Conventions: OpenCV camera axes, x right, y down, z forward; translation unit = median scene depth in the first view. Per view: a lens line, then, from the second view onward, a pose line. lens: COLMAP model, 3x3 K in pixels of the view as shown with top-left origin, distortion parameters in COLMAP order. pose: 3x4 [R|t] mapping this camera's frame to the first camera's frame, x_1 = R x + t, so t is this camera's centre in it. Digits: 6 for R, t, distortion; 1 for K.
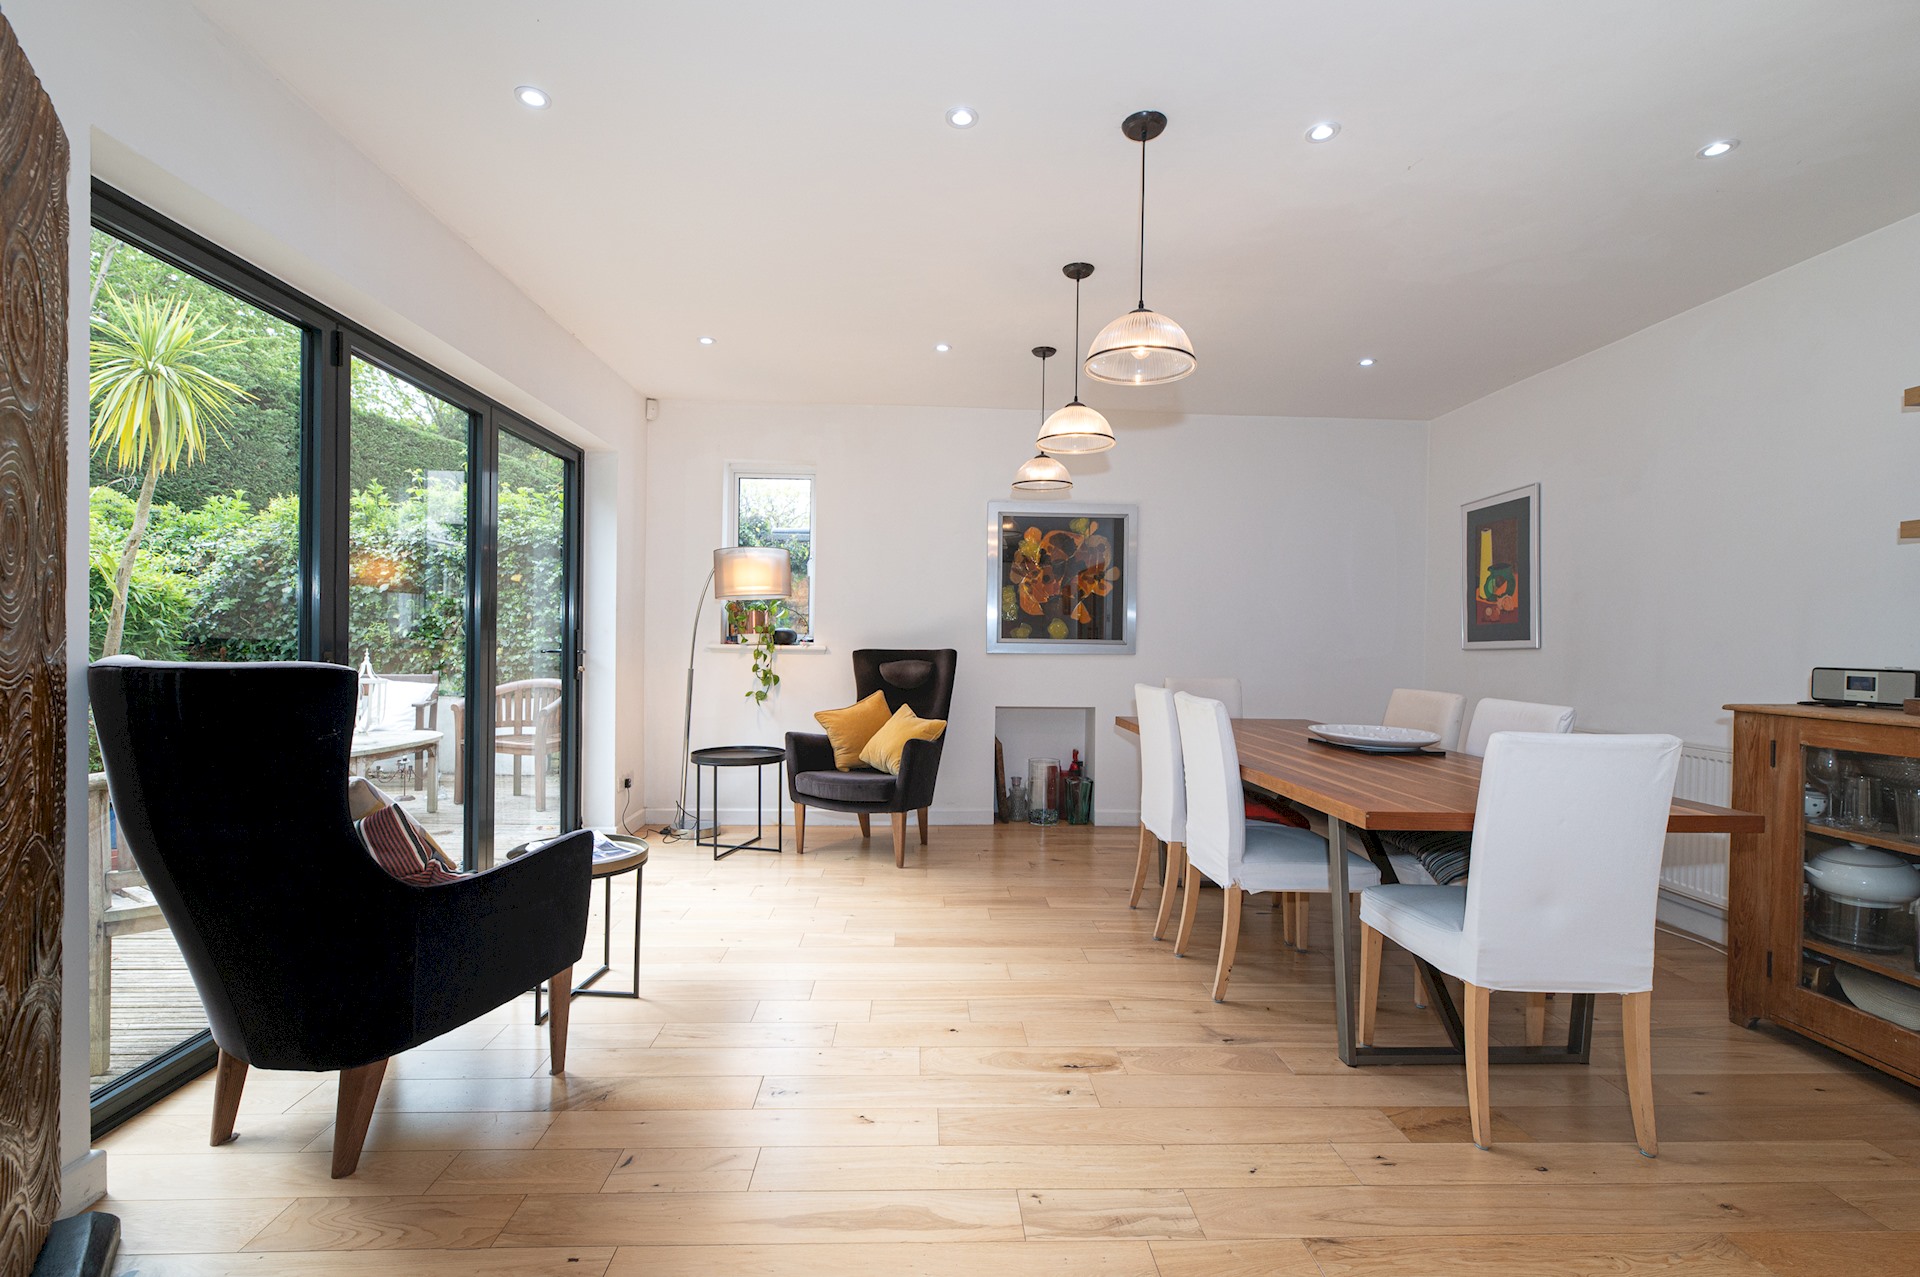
lens RADIAL K [[844.8, 0, 935.3], [0, 844.8, 652.6], [0, 0, 1]] dist [0.003410, -0.001433]
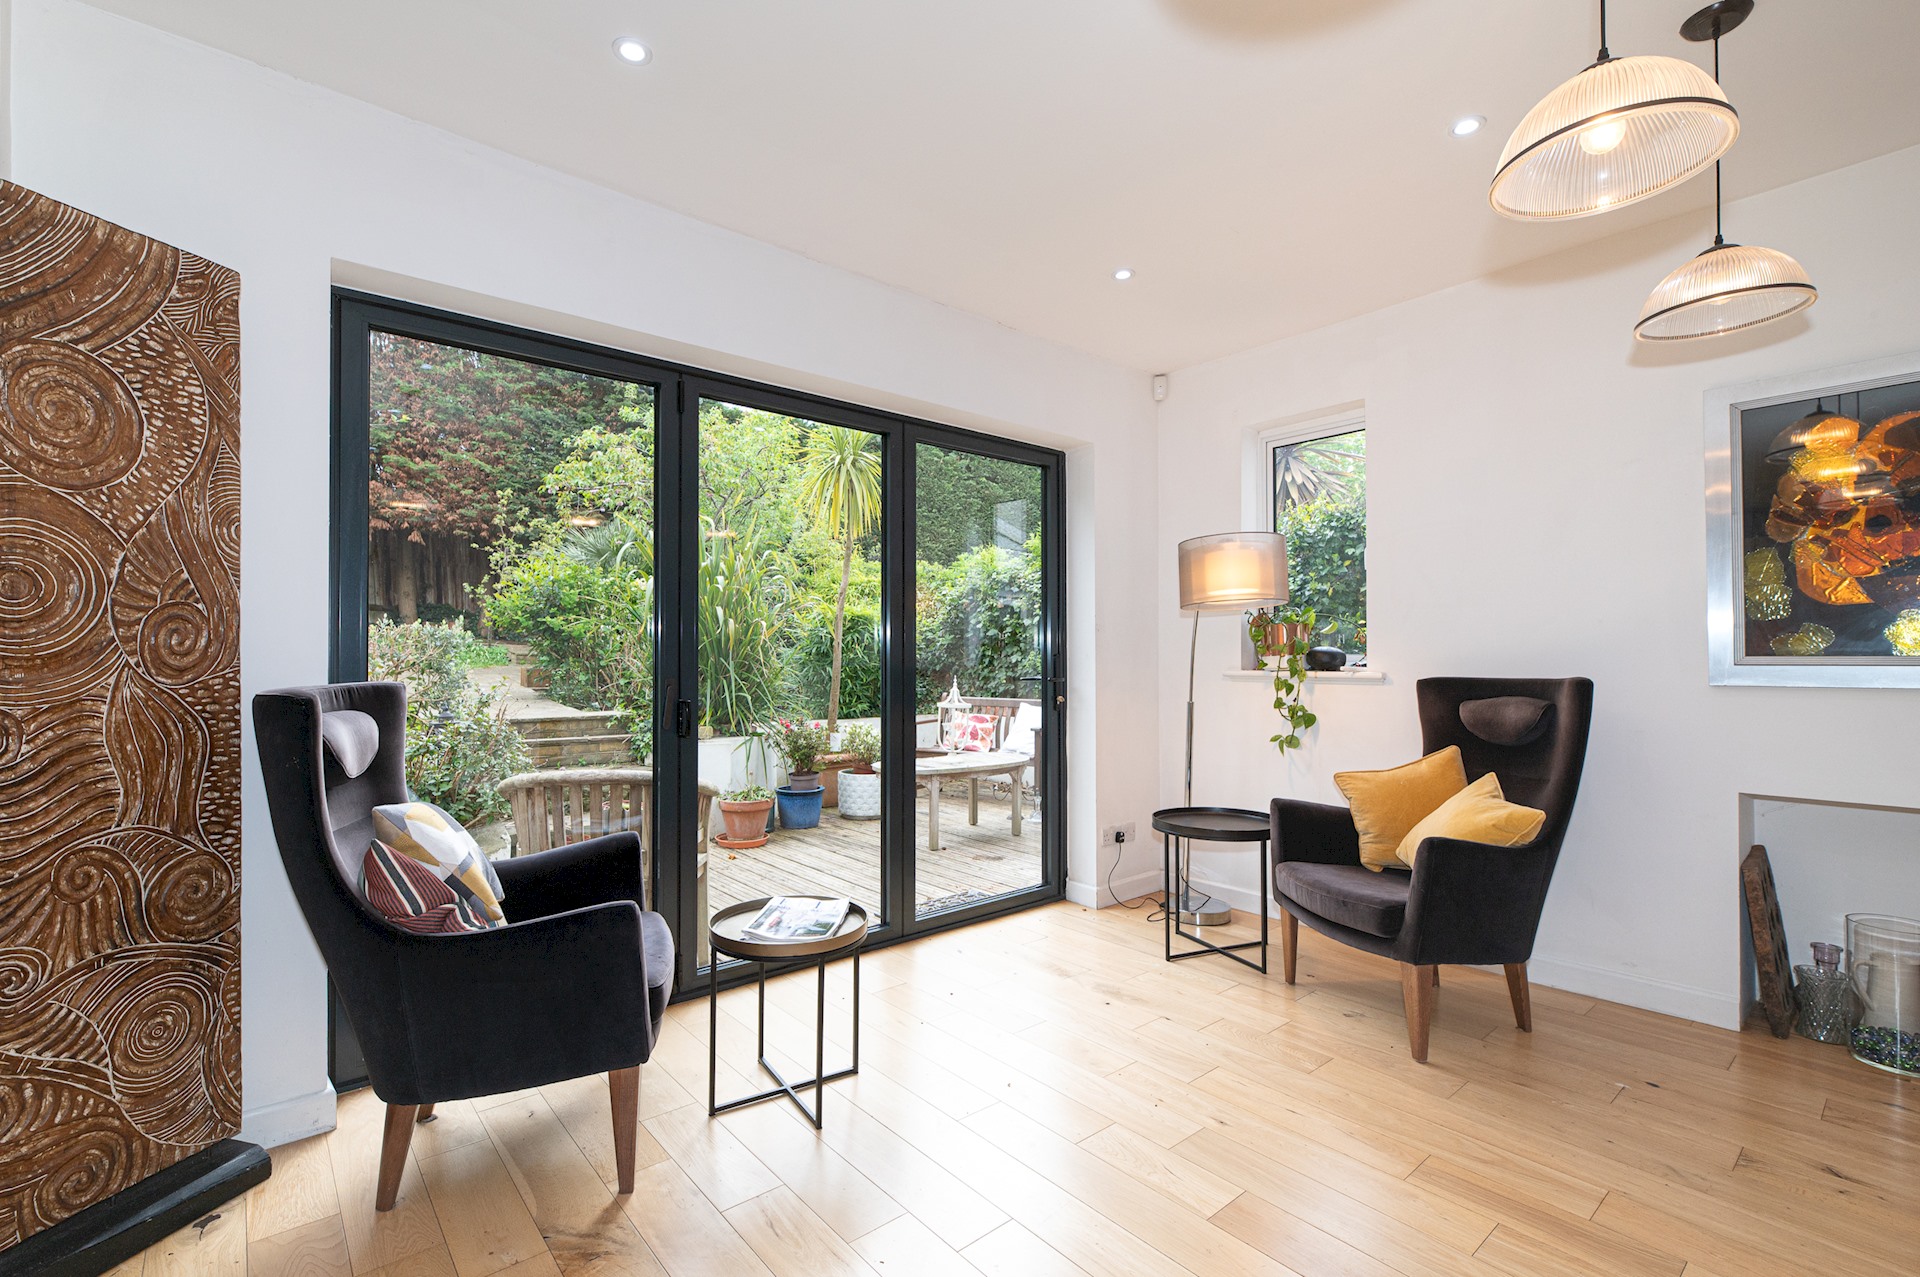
lens RADIAL K [[844.8, 0, 932.4], [0, 844.8, 651.8], [0, 0, 1]] dist [0.003410, -0.001433]
pose [[0.617115, -0.020933, -0.786595, 0.178928], [-0.005124, 0.999518, -0.030619, -0.001963], [0.786857, 0.022926, 0.616710, 0.326365]]
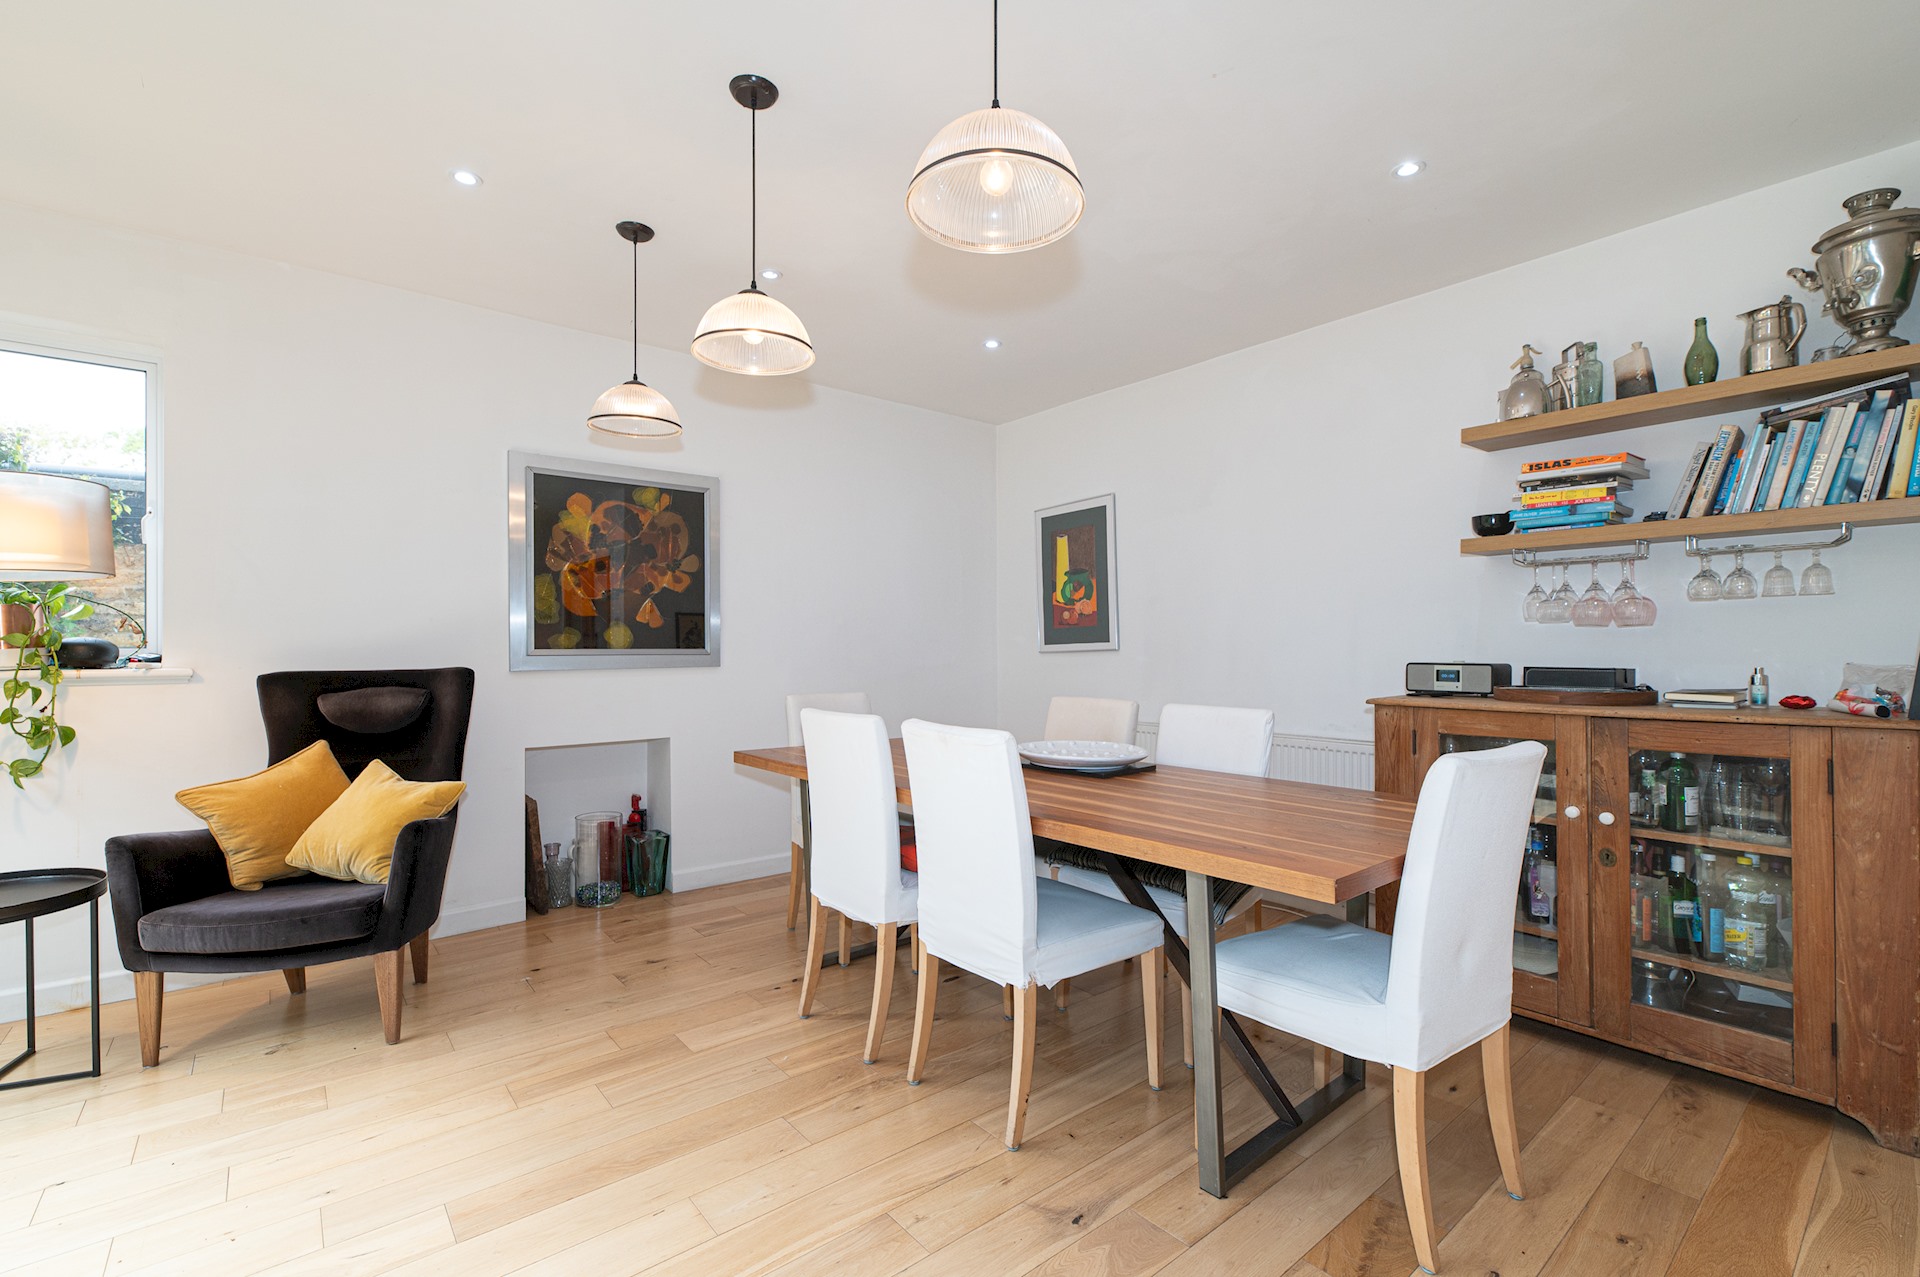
lens RADIAL K [[844.8, 0, 957.8], [0, 844.8, 647.2], [0, 0, 1]] dist [0.003410, -0.001433]
pose [[0.788079, -0.016528, 0.615352, -0.076423], [0.024934, 0.999676, -0.005083, -0.006764], [-0.615069, 0.019349, 0.788236, 0.246916]]
